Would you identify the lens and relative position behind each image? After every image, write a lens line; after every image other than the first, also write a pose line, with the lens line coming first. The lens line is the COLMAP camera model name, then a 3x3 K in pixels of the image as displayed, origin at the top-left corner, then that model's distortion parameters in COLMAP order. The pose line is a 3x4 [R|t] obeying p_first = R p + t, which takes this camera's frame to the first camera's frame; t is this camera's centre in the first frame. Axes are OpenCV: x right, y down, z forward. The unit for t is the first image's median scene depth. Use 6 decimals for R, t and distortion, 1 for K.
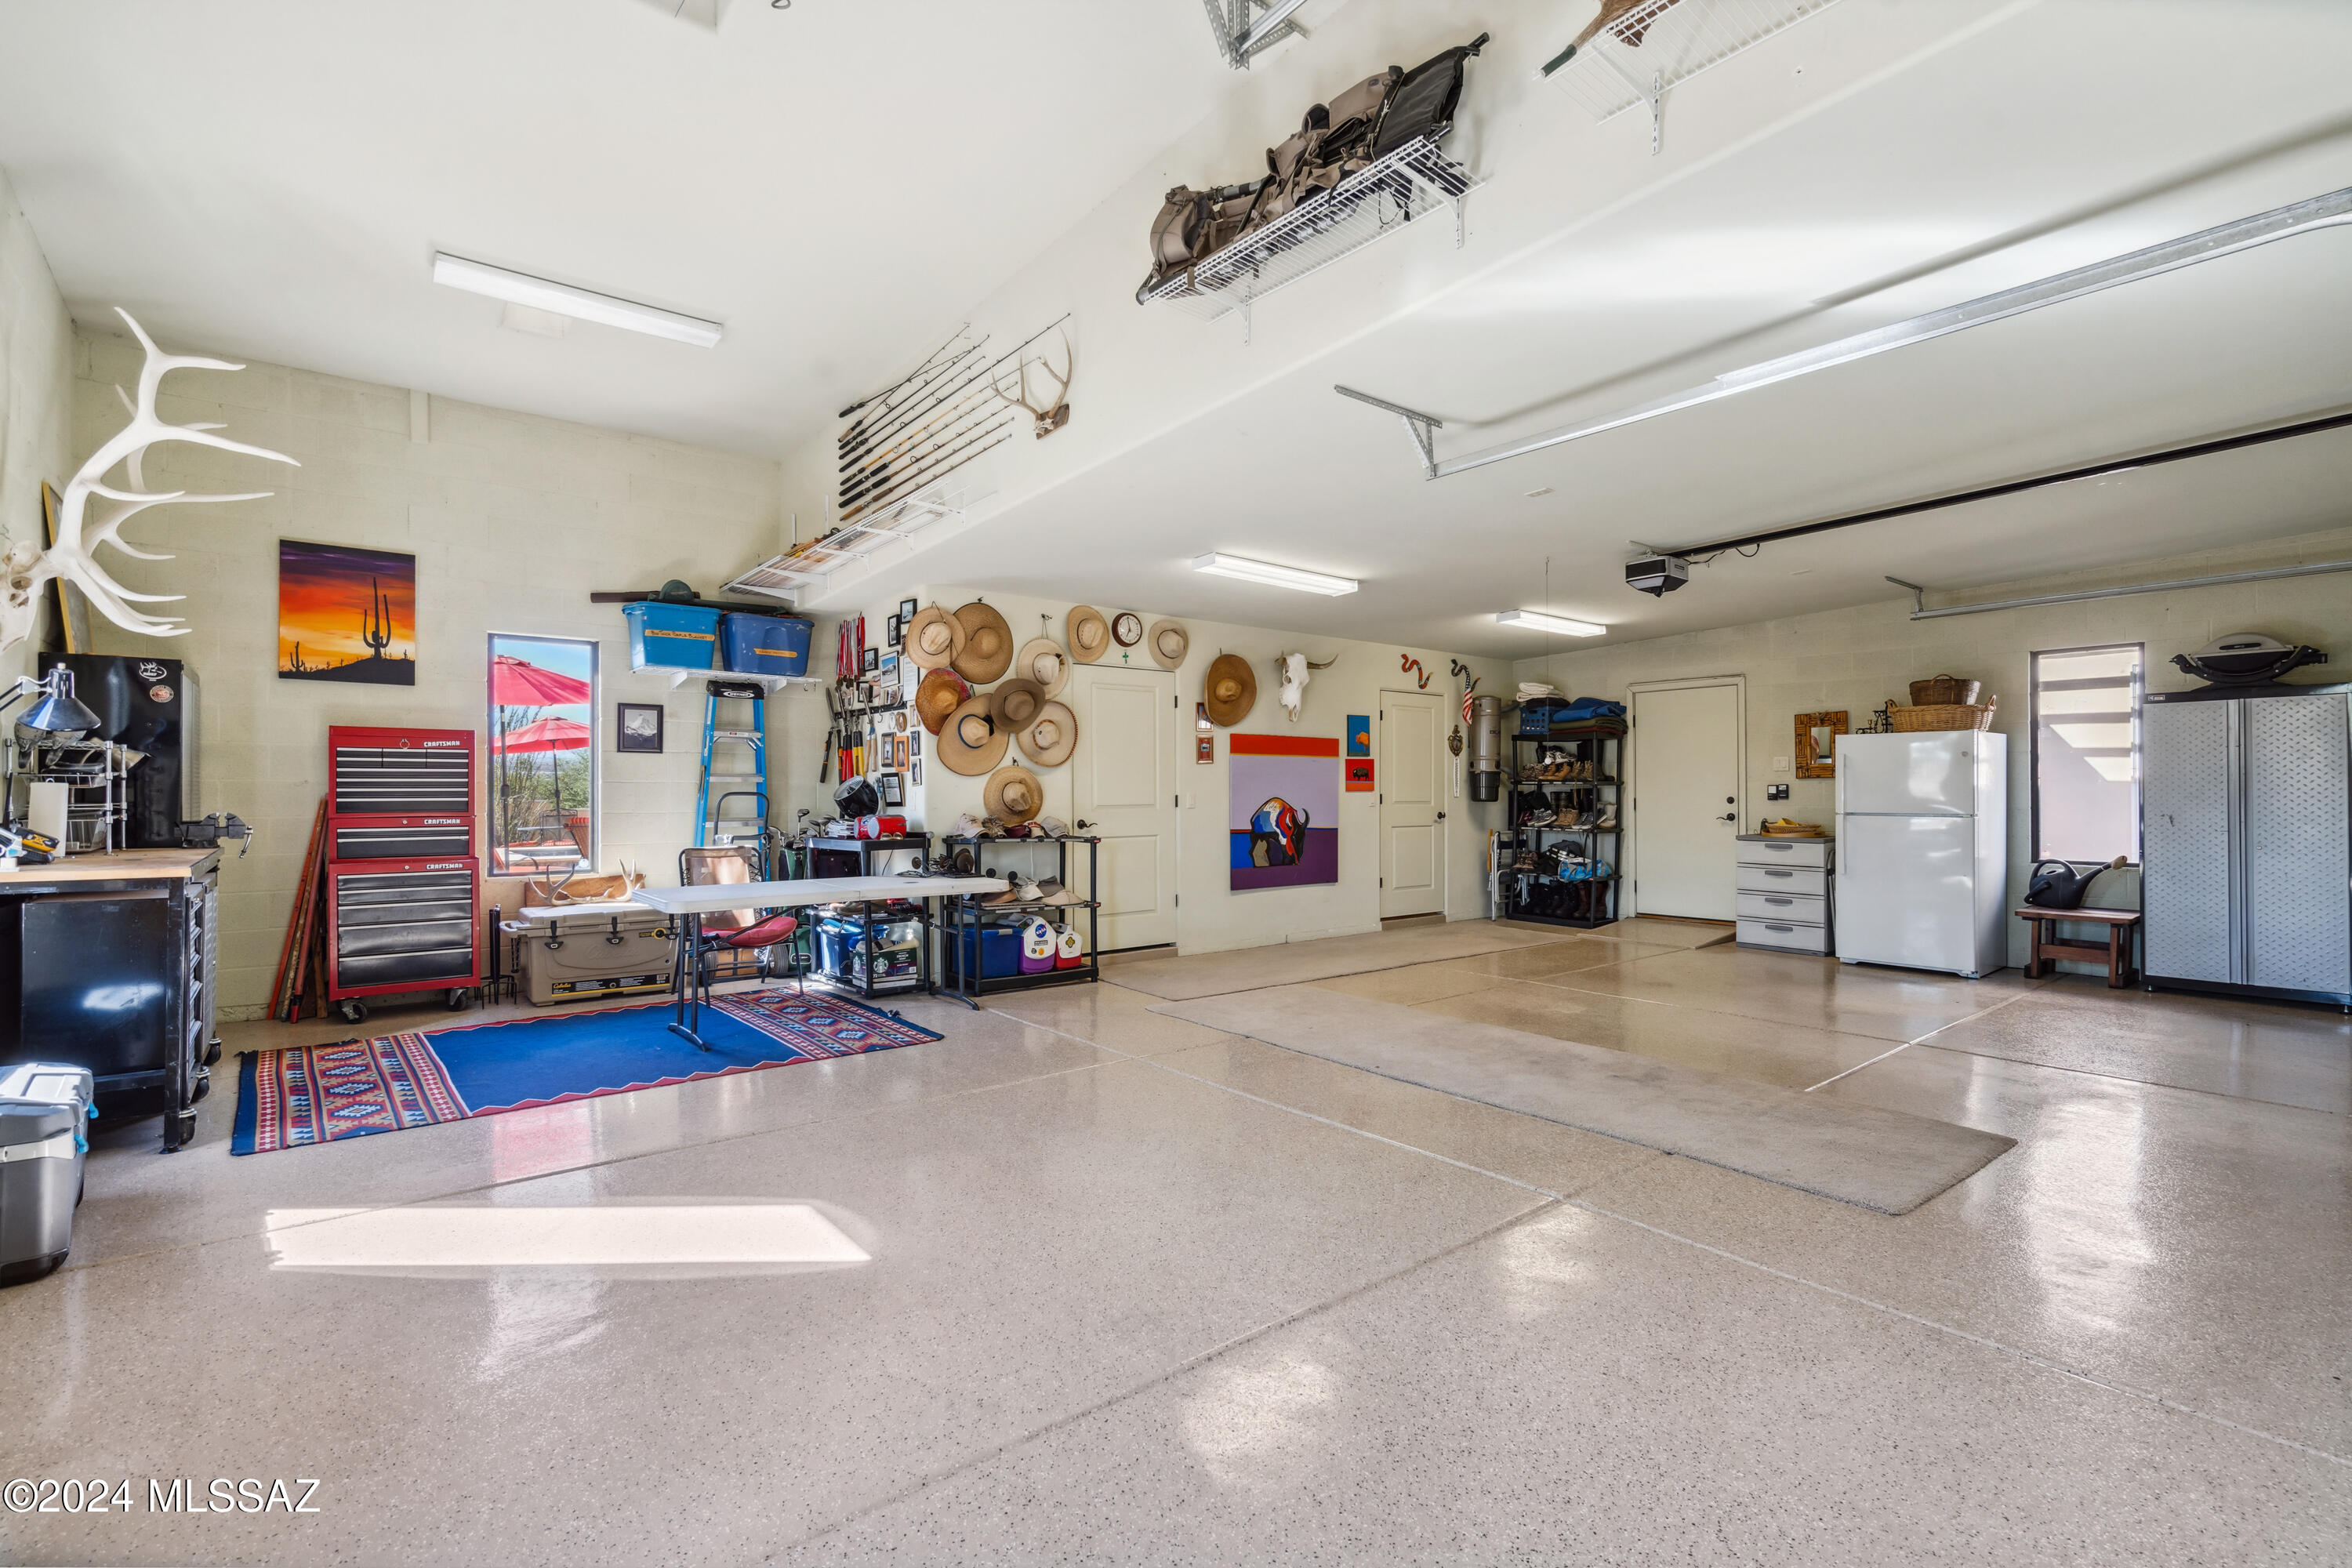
lens RADIAL K [[1082.3, 0, 1183.5], [0, 1082.3, 792.7], [0, 0, 1]] dist [-0.001916, 0.001389]
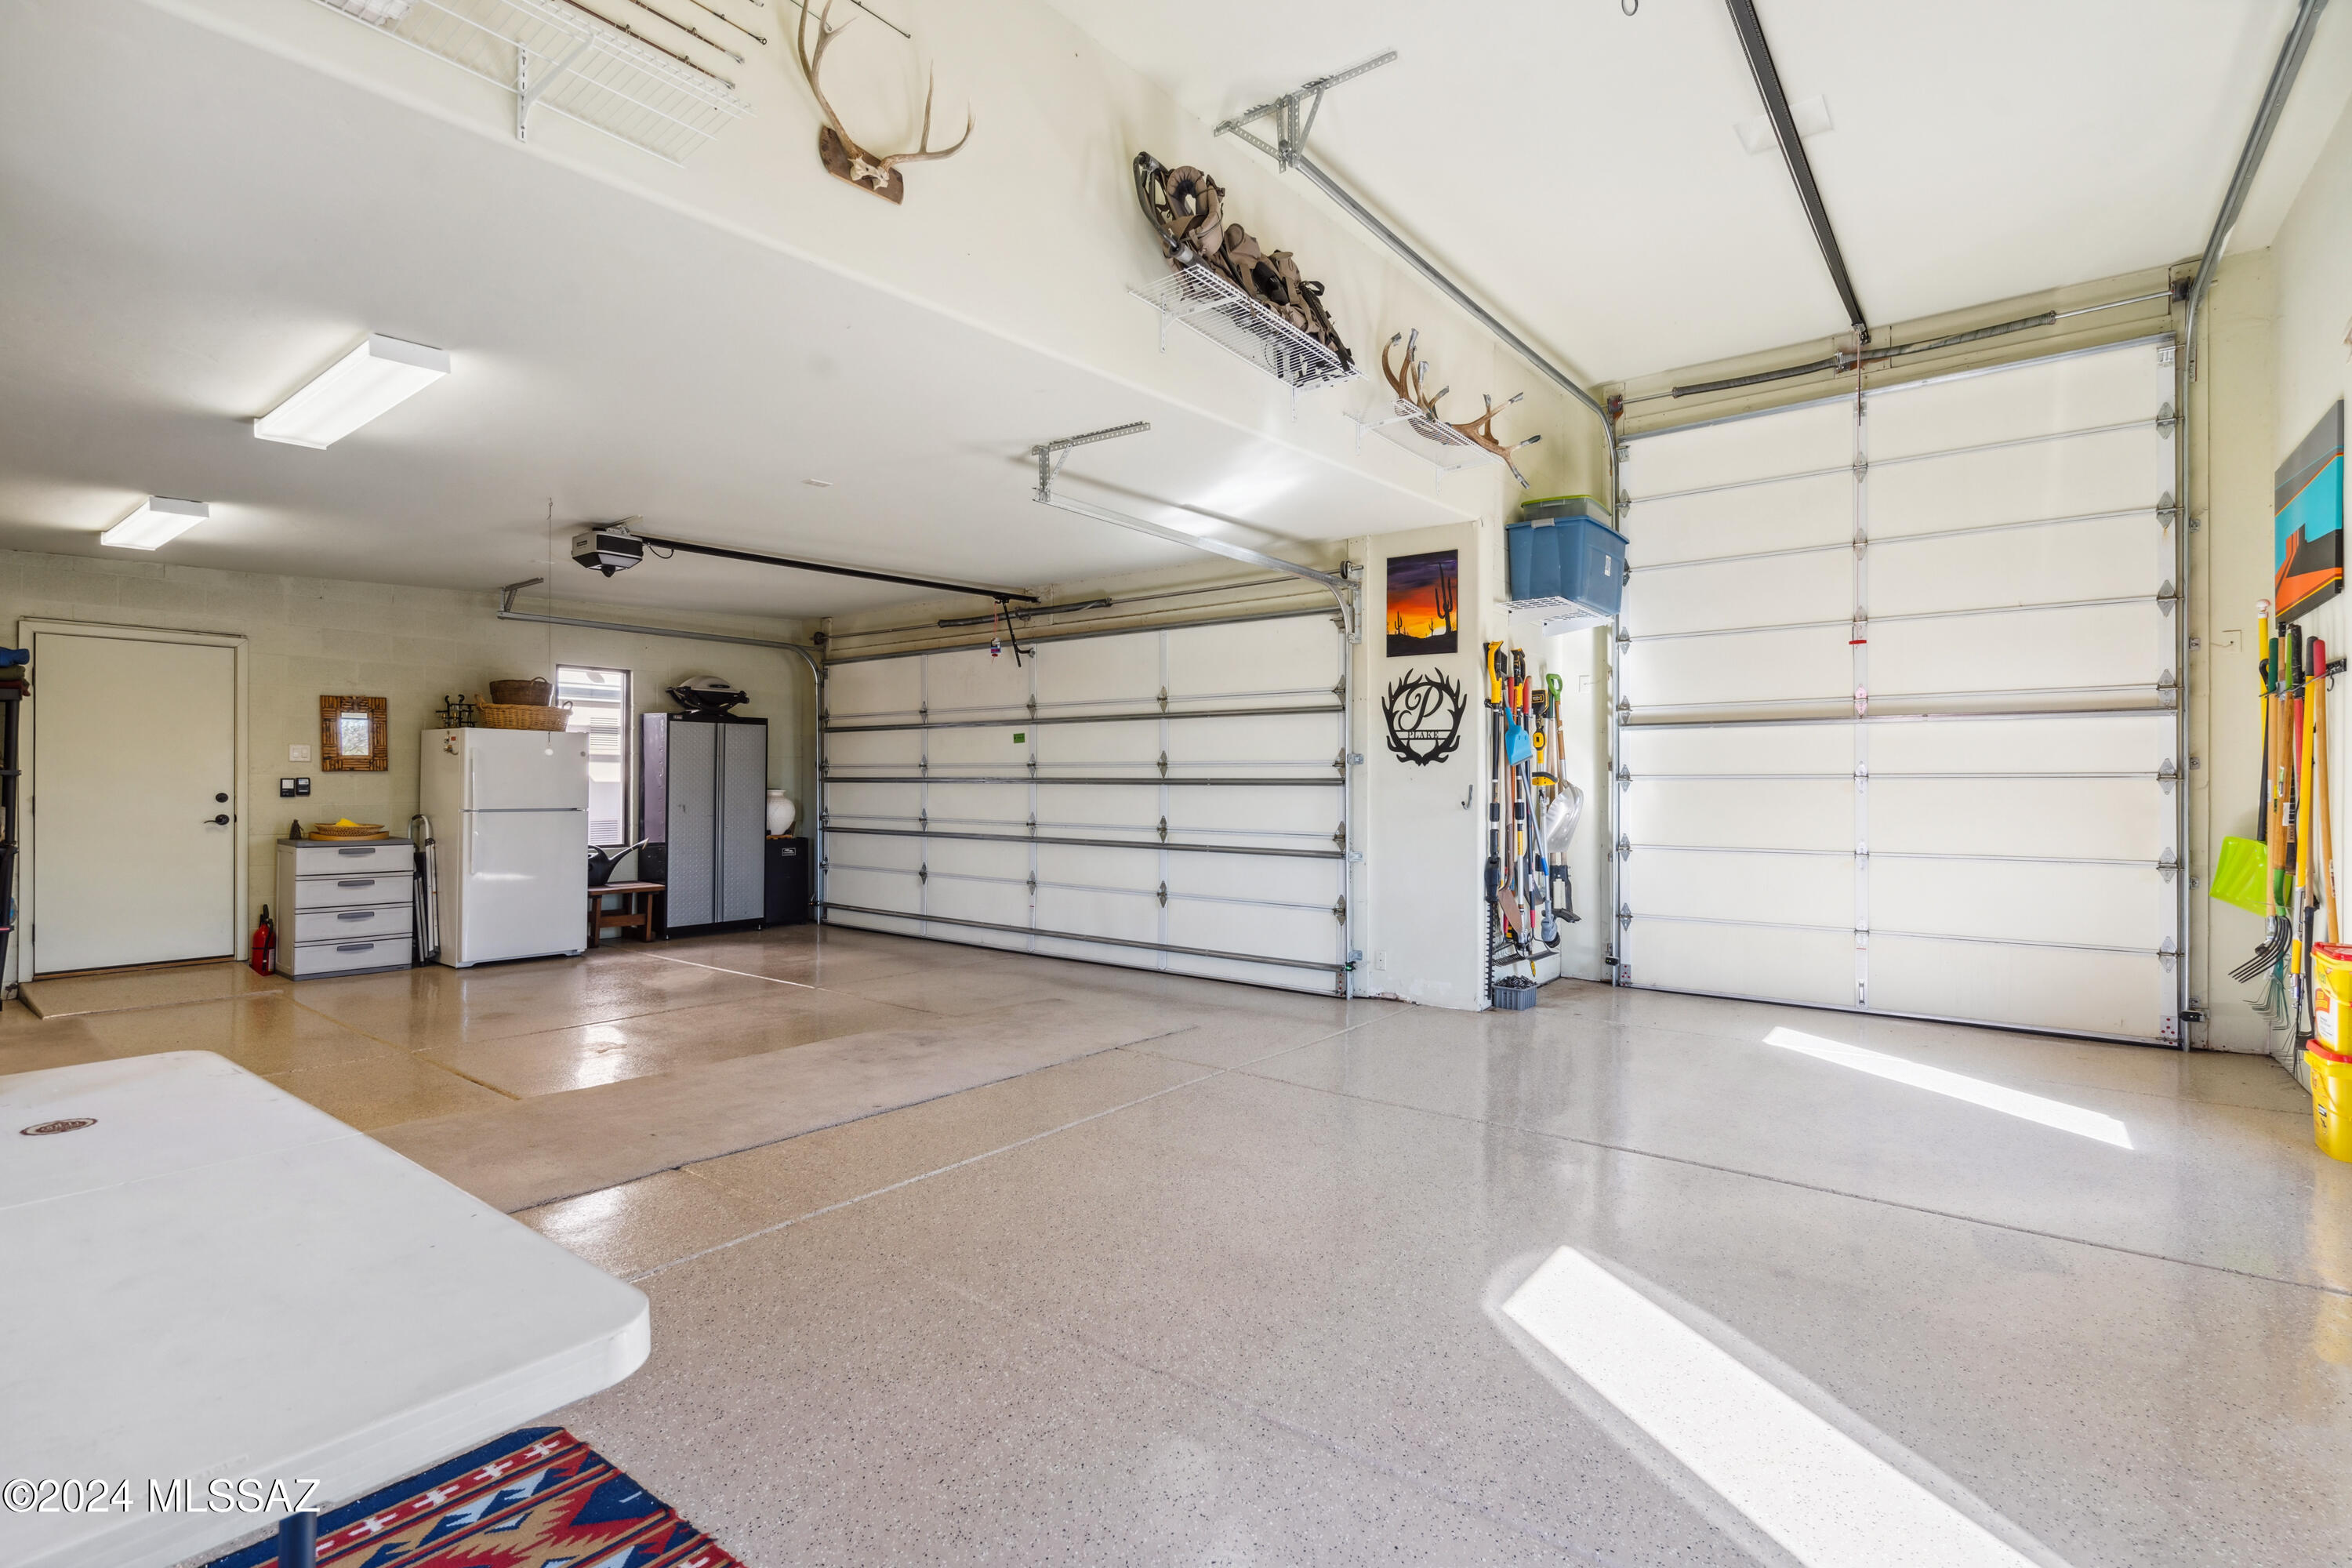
lens RADIAL K [[1082.3, 0, 1183.2], [0, 1082.3, 781.8], [0, 0, 1]] dist [-0.001916, 0.001389]
pose [[-0.241920, 0.004821, 0.970284, -0.502926], [-0.006846, 0.999954, -0.006676, -0.004702], [-0.970272, -0.008257, -0.241876, 0.665203]]
